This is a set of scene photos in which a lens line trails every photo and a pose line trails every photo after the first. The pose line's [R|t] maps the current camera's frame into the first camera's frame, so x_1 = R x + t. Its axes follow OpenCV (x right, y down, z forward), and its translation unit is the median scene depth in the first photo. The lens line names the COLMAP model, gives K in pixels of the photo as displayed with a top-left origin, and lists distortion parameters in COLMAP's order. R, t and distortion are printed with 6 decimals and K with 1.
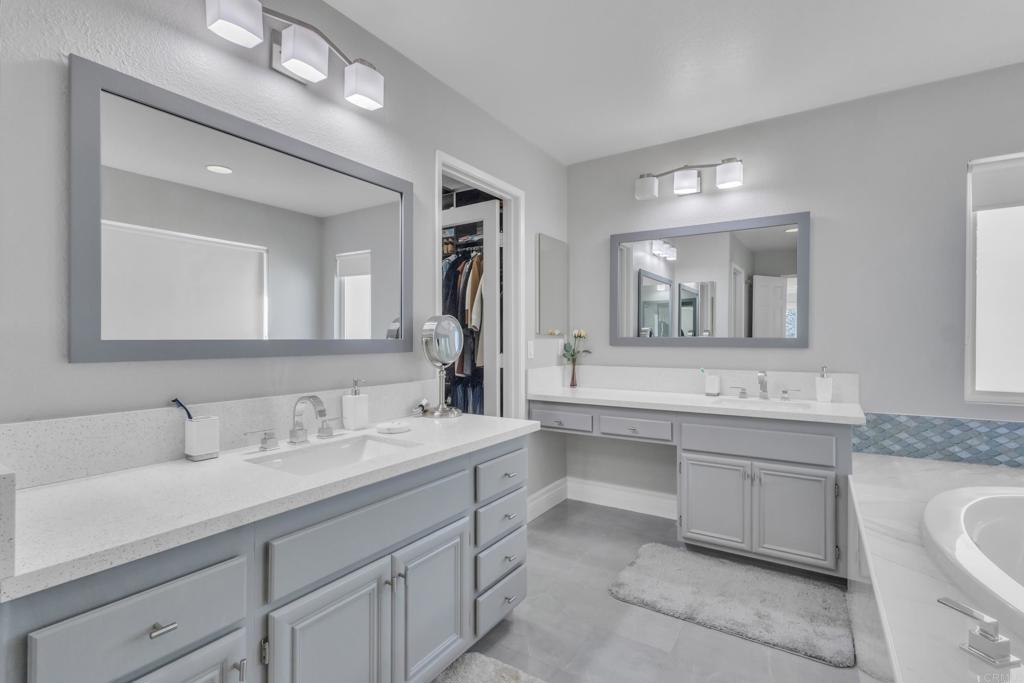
lens RADIAL K [[478.4, 0, 515.4], [0, 478.4, 341.7], [0, 0, 1]] dist [0.004876, 0.000292]
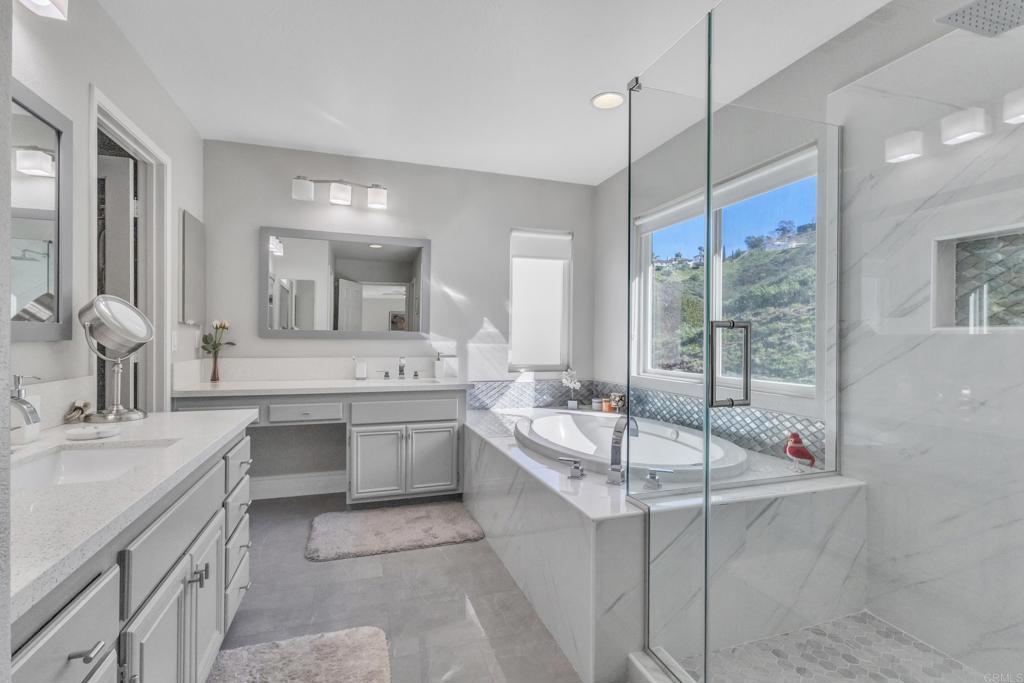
lens RADIAL K [[478.4, 0, 515.4], [0, 478.4, 341.7], [0, 0, 1]] dist [0.004876, 0.000292]
pose [[0.617782, 0.000525, 0.786349, -0.300526], [-0.003929, 0.999989, 0.002419, 0.015103], [-0.786339, -0.004584, 0.617778, -0.036101]]
